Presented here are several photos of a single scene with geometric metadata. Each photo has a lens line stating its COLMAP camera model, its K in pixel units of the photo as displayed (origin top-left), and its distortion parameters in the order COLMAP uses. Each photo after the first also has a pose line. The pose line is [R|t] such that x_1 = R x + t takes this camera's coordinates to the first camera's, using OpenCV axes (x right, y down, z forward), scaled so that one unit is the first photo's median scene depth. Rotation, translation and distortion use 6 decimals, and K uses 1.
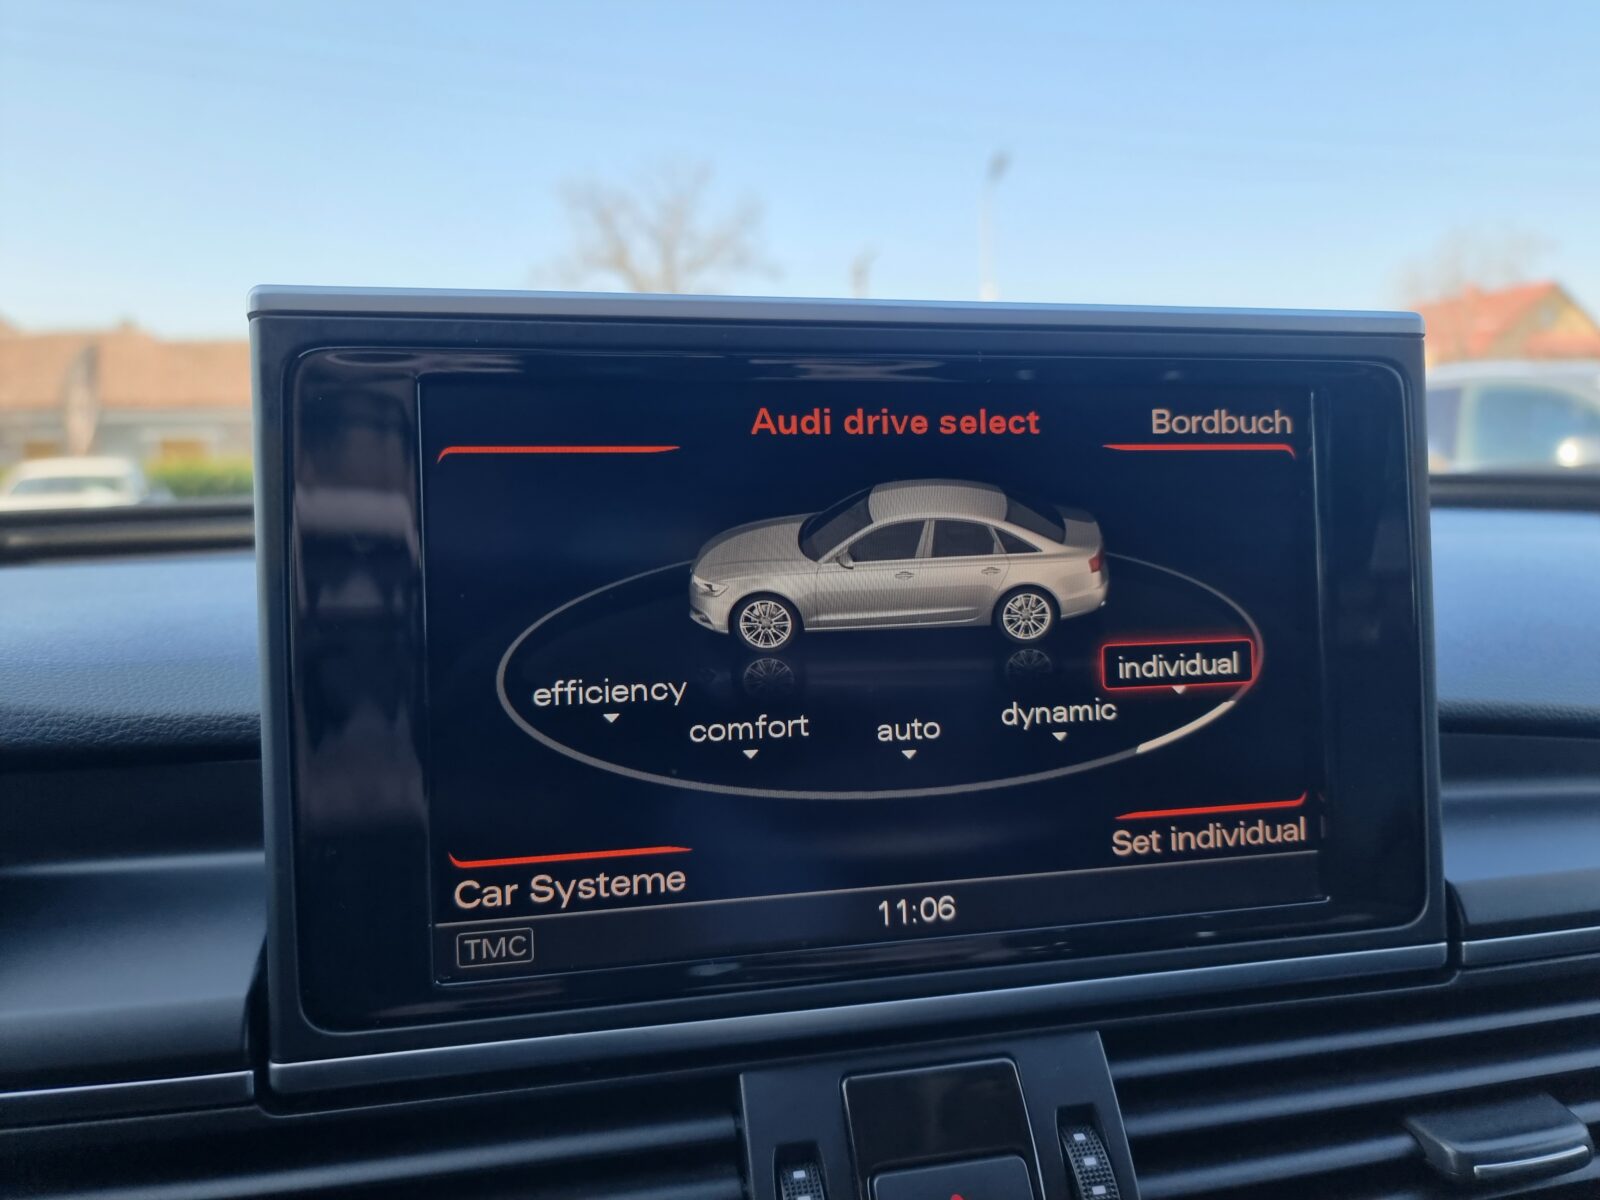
lens RADIAL K [[1138.6, 0, 779.8], [0, 1138.6, 599.6], [0, 0, 1]] dist [0.033518, -0.031244]
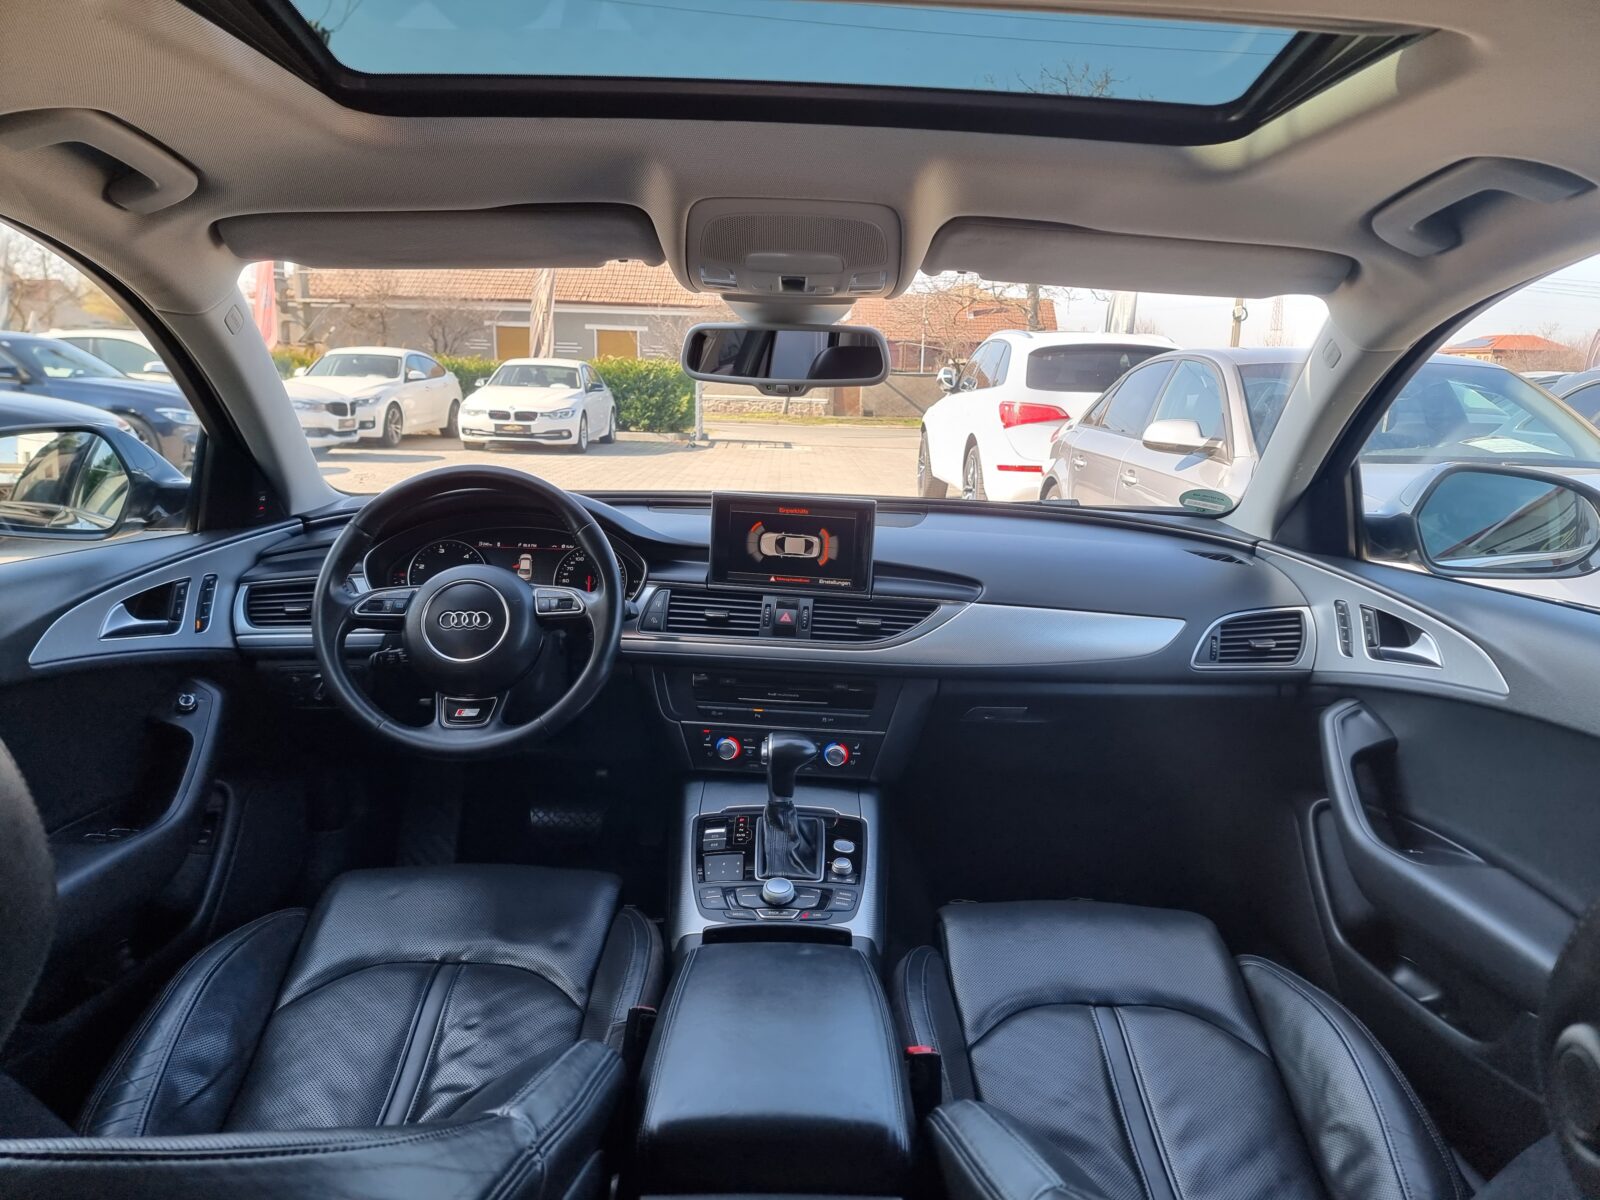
lens RADIAL K [[1104.6, 0, 825.7], [0, 1104.6, 618.1], [0, 0, 1]] dist [0.072317, -0.068046]
pose [[0.956092, 0.116172, -0.269057, 2.271018], [-0.087684, 0.989416, 0.115621, -0.319869], [0.279641, -0.086952, 0.956159, -5.723187]]
